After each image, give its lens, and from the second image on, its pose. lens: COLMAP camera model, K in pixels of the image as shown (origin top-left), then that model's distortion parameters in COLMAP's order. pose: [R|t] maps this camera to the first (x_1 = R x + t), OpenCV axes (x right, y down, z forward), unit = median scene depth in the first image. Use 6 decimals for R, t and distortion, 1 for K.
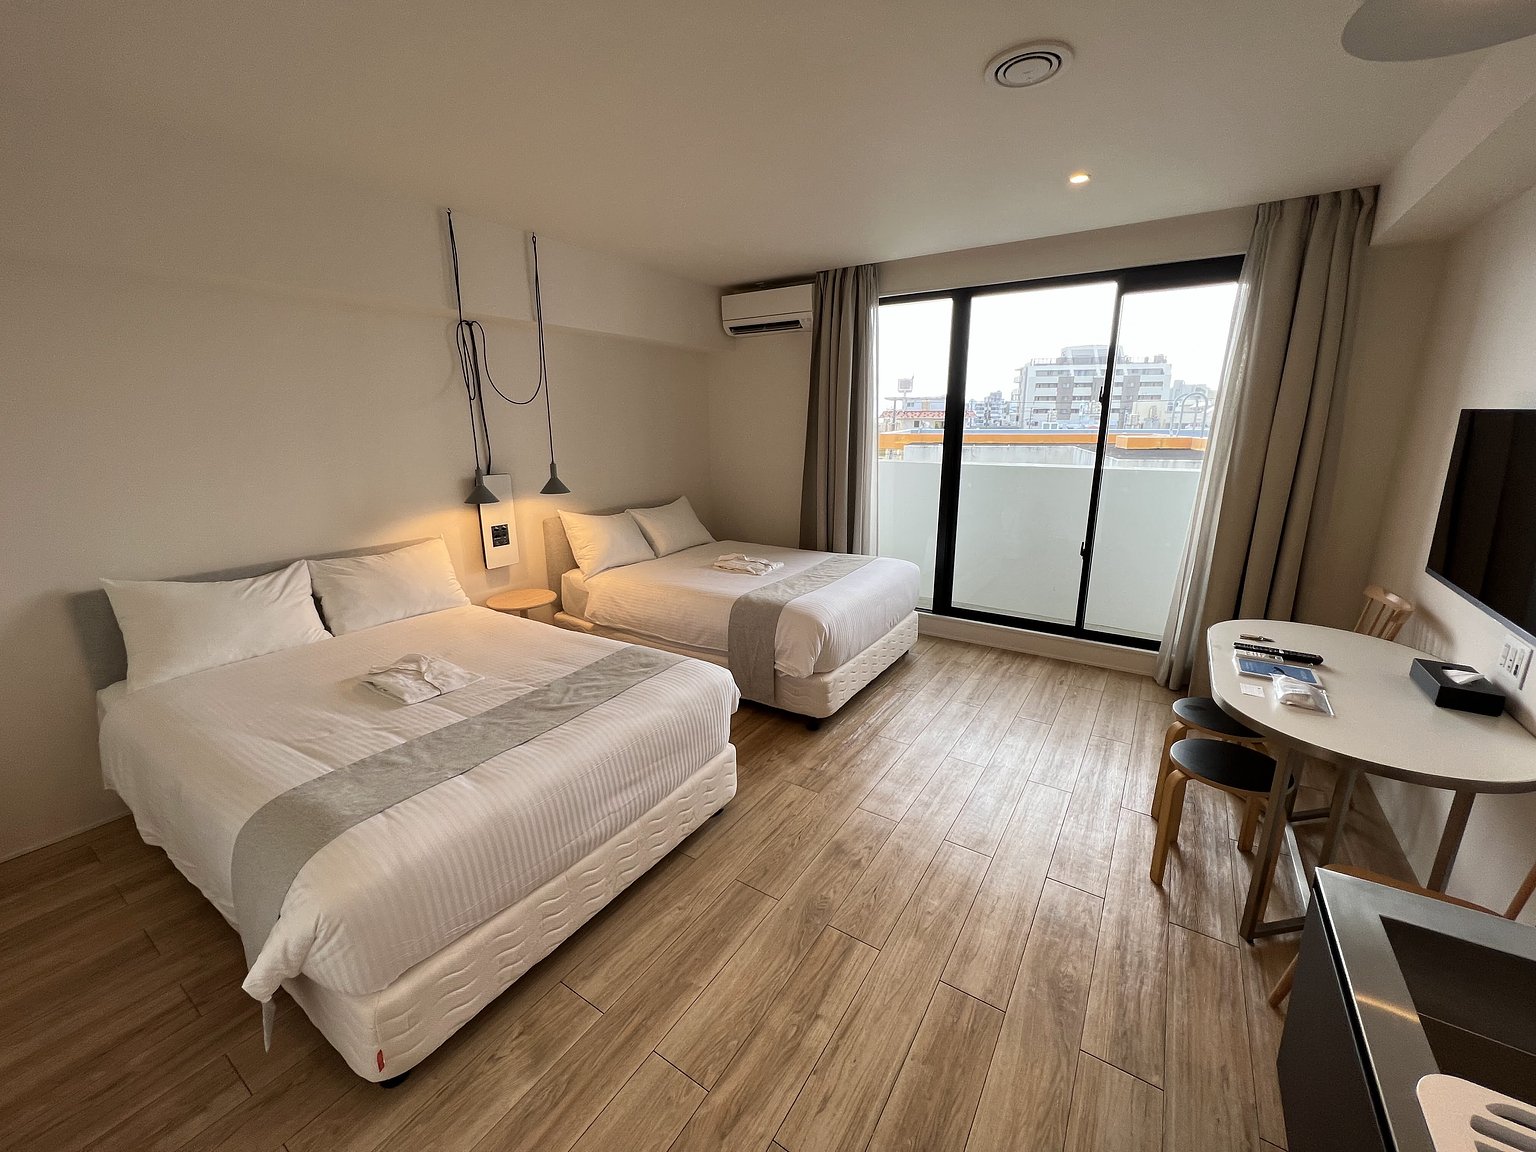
lens RADIAL K [[611.5, 0, 762.5], [0, 611.5, 571.2], [0, 0, 1]] dist [0.001294, 0.000146]
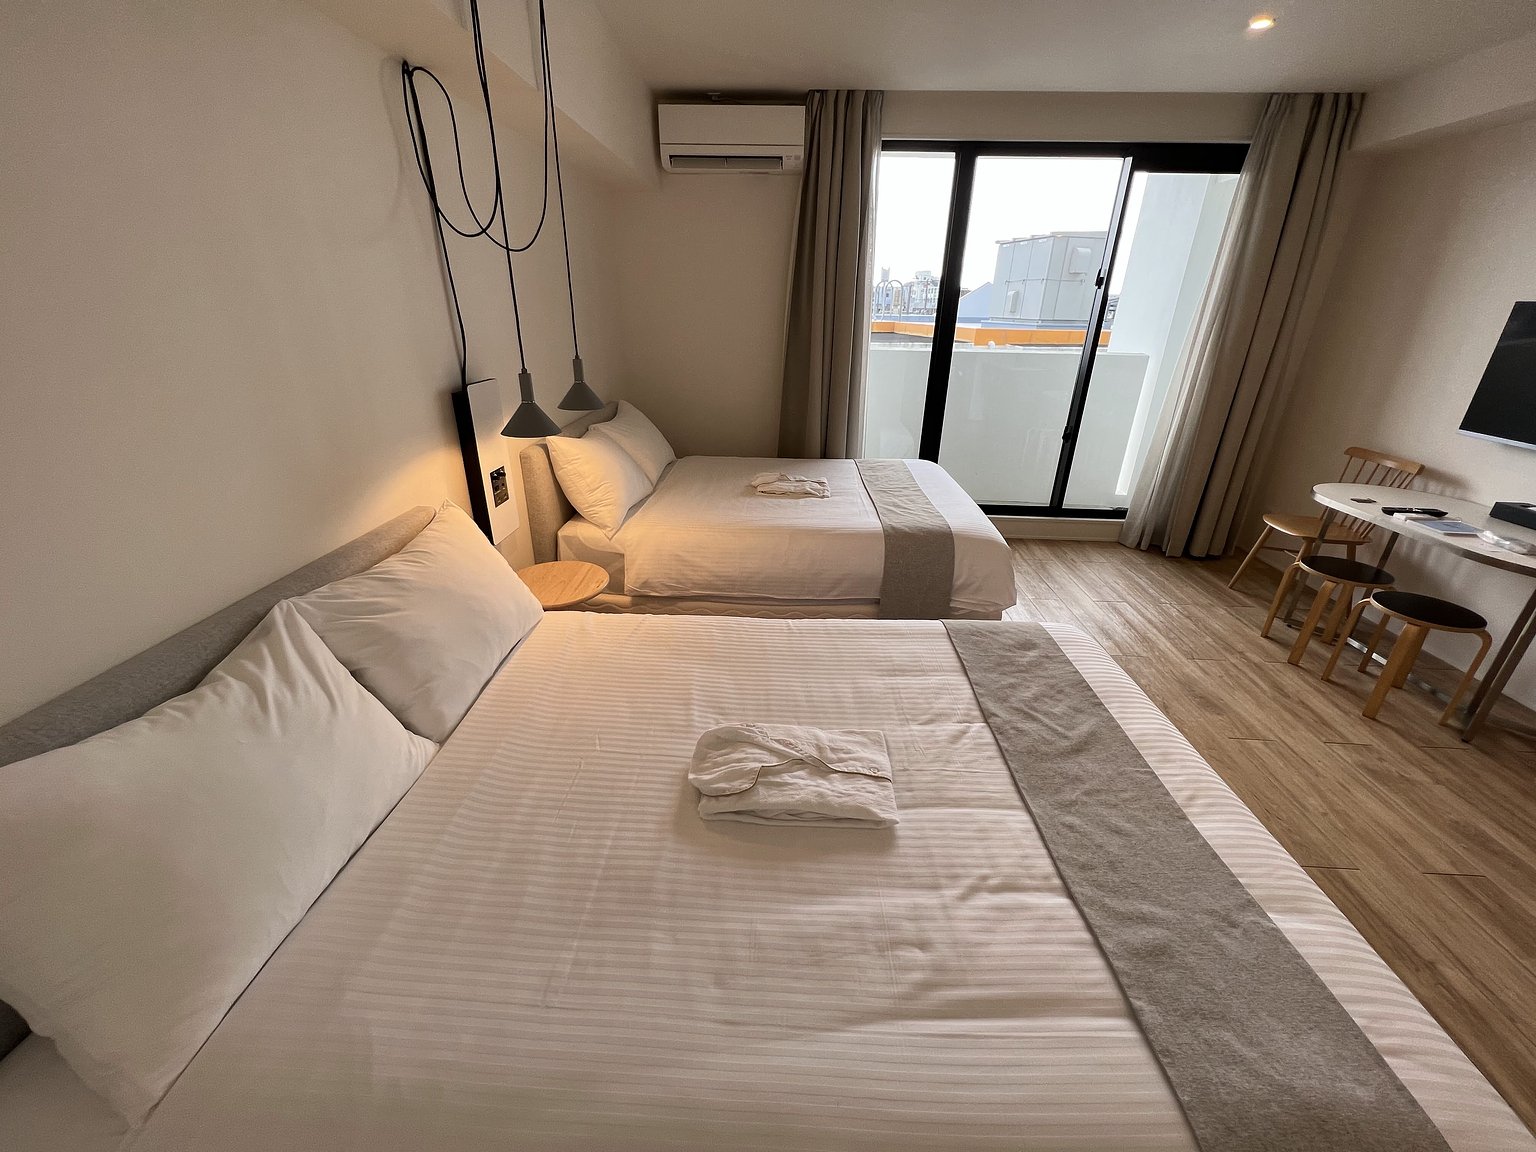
lens RADIAL K [[611.5, 0, 762.5], [0, 611.5, 571.2], [0, 0, 1]] dist [0.001294, 0.000146]
pose [[0.857054, -0.185669, 0.480610, -0.515923], [0.099707, 0.974947, 0.198838, -0.071441], [-0.505487, -0.122495, 0.854095, 0.355478]]
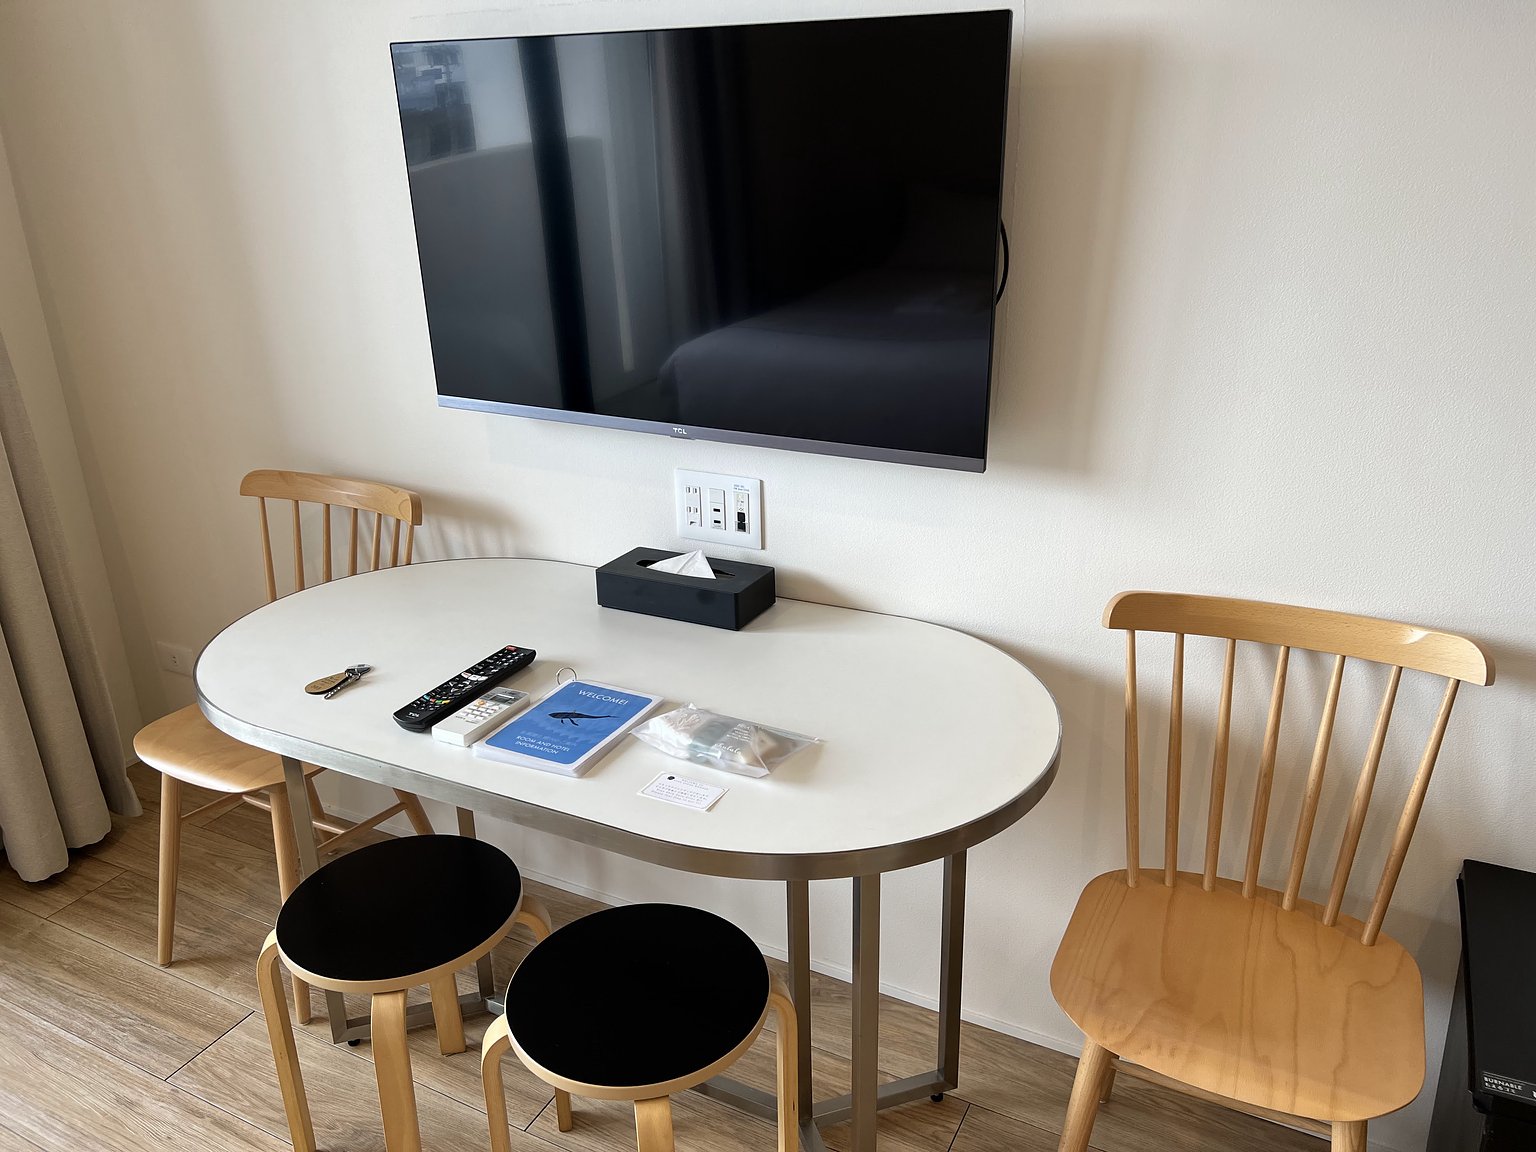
lens RADIAL K [[1182.1, 0, 768.0], [0, 1182.1, 576.0], [0, 0, 1]] dist [0.048933, -0.001442]
pose [[-0.118856, -0.346546, 0.930472, 0.080702], [0.262675, 0.892753, 0.366051, -0.092375], [-0.957536, 0.287919, -0.015080, 0.478918]]
